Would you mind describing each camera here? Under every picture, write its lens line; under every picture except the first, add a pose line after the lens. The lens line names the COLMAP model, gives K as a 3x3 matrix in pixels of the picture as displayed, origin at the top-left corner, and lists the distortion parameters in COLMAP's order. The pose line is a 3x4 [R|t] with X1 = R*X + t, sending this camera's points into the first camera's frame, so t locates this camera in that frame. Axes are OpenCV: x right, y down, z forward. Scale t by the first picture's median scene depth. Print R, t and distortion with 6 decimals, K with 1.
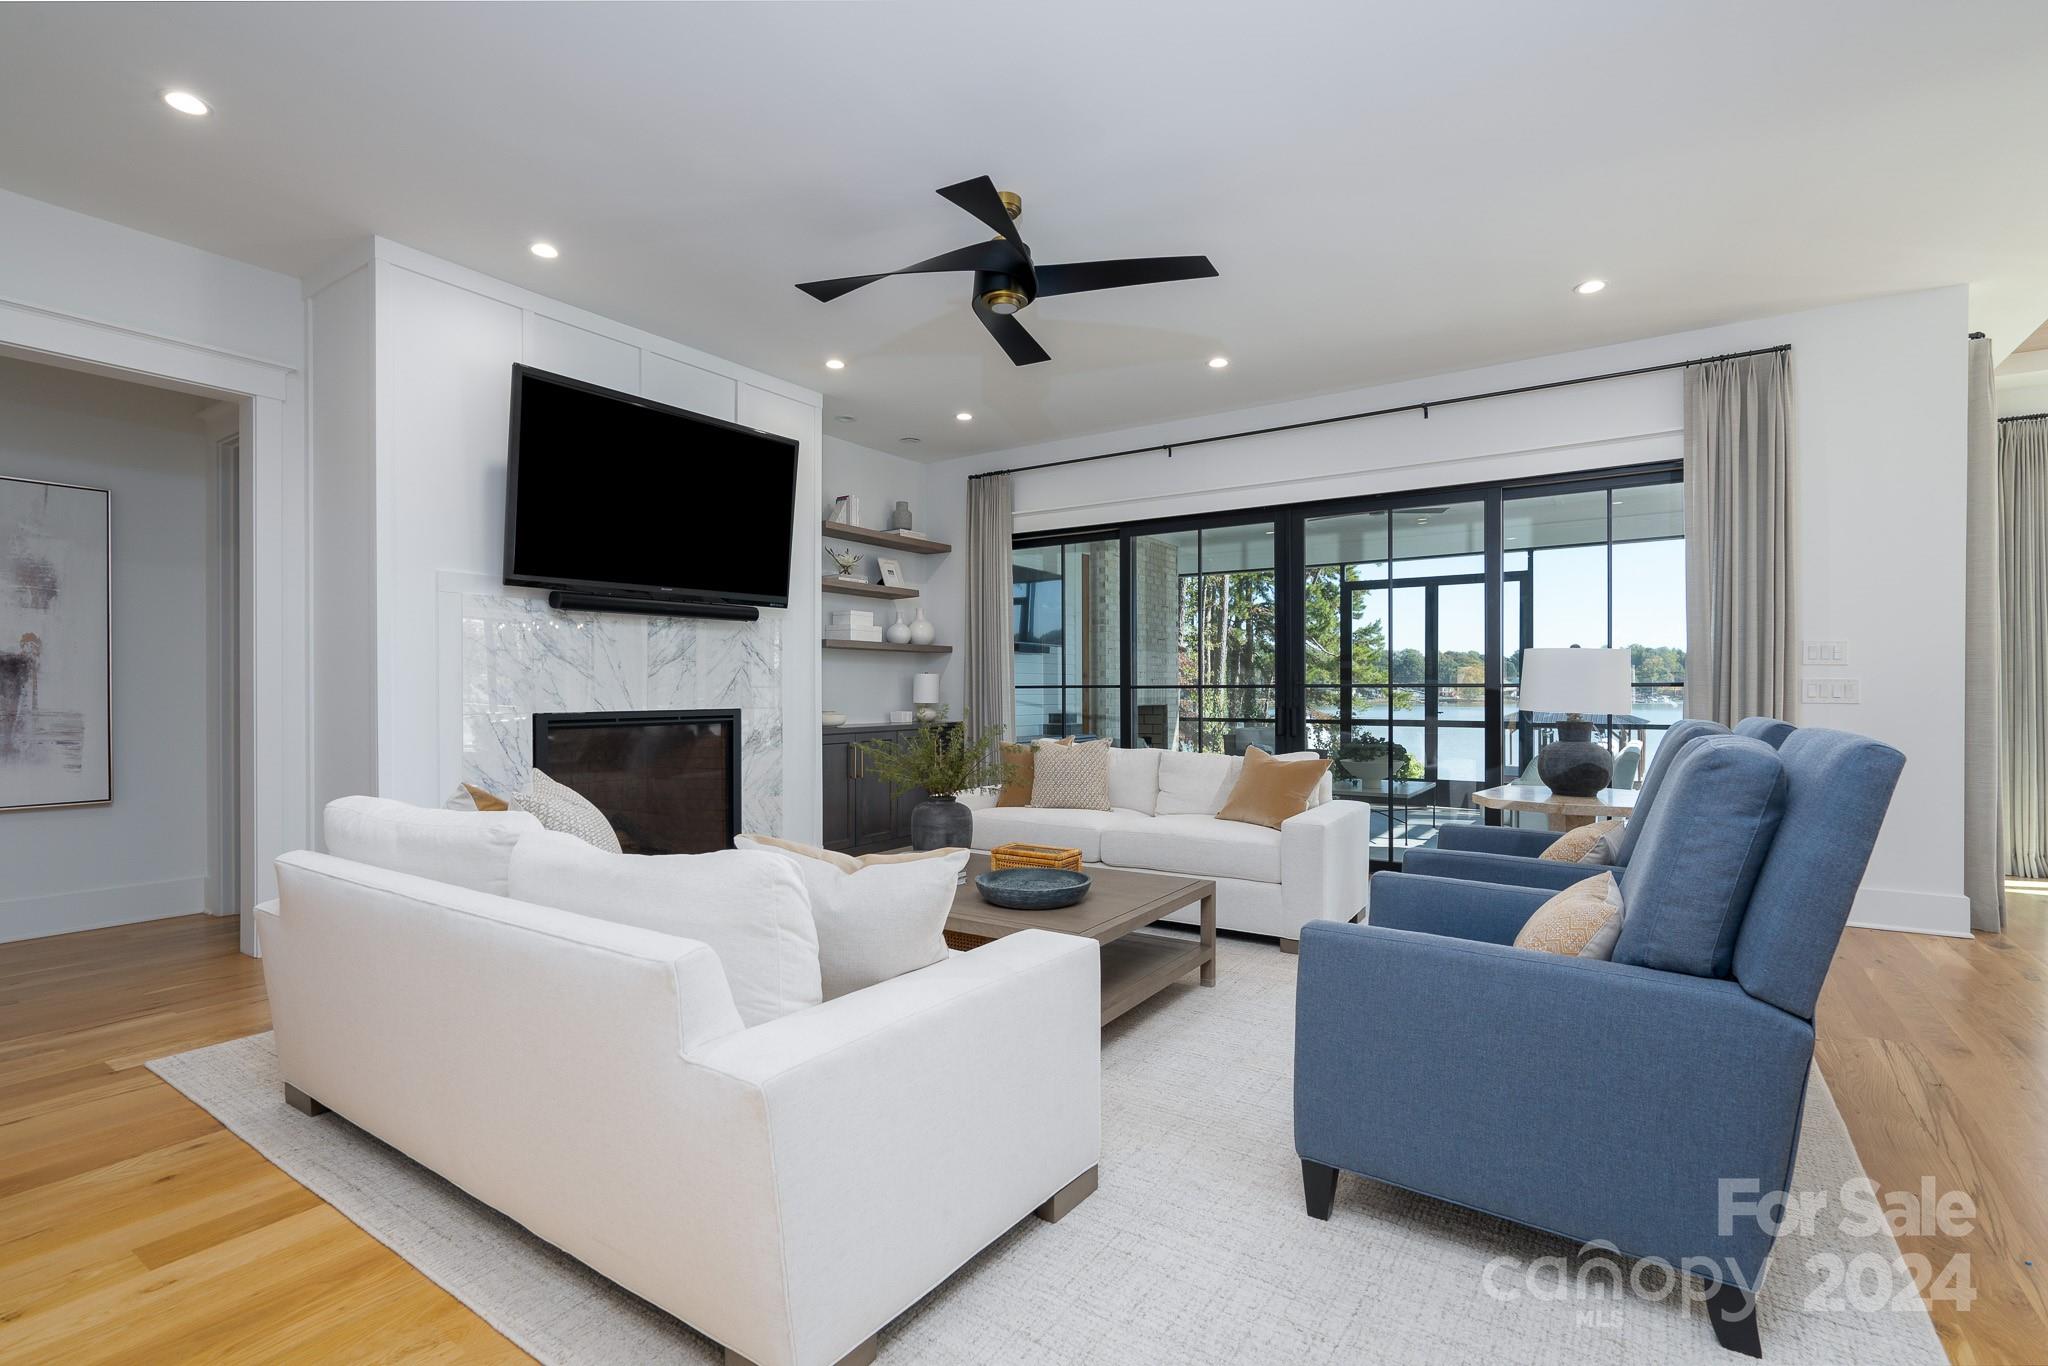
lens RADIAL K [[935.7, 0, 1016.7], [0, 935.7, 688.8], [0, 0, 1]] dist [0.000686, 0.000044]
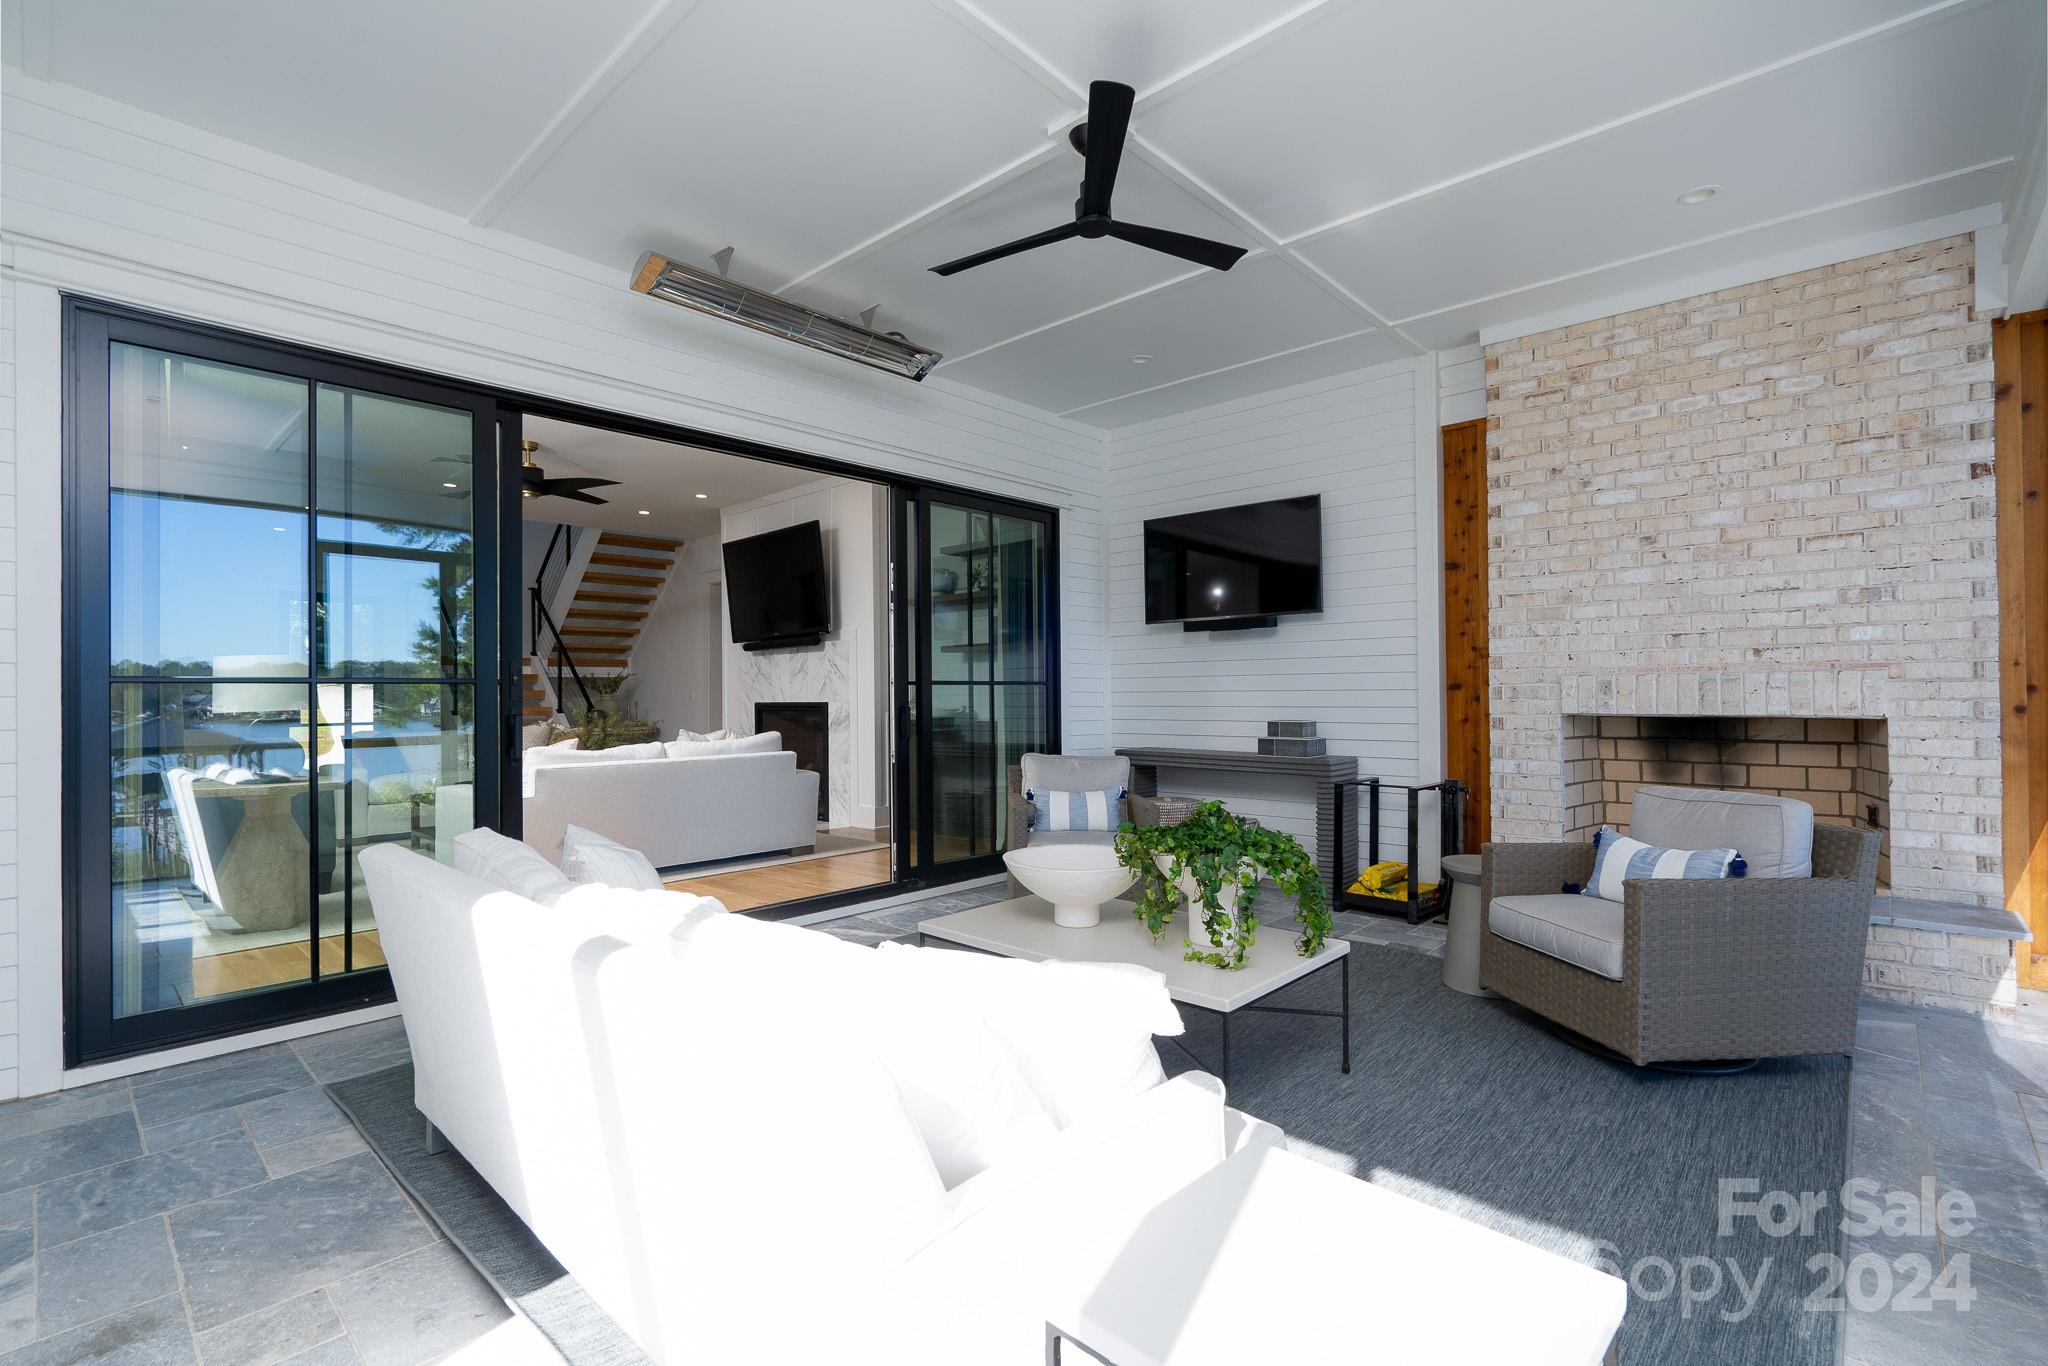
lens RADIAL K [[935.7, 0, 1023.9], [0, 935.7, 686.1], [0, 0, 1]] dist [0.000686, 0.000044]
pose [[-0.149174, 0.000205, -0.988811, 0.807141], [0.013261, 0.999910, -0.001794, 0.001300], [0.988722, -0.013380, -0.149163, 1.077234]]
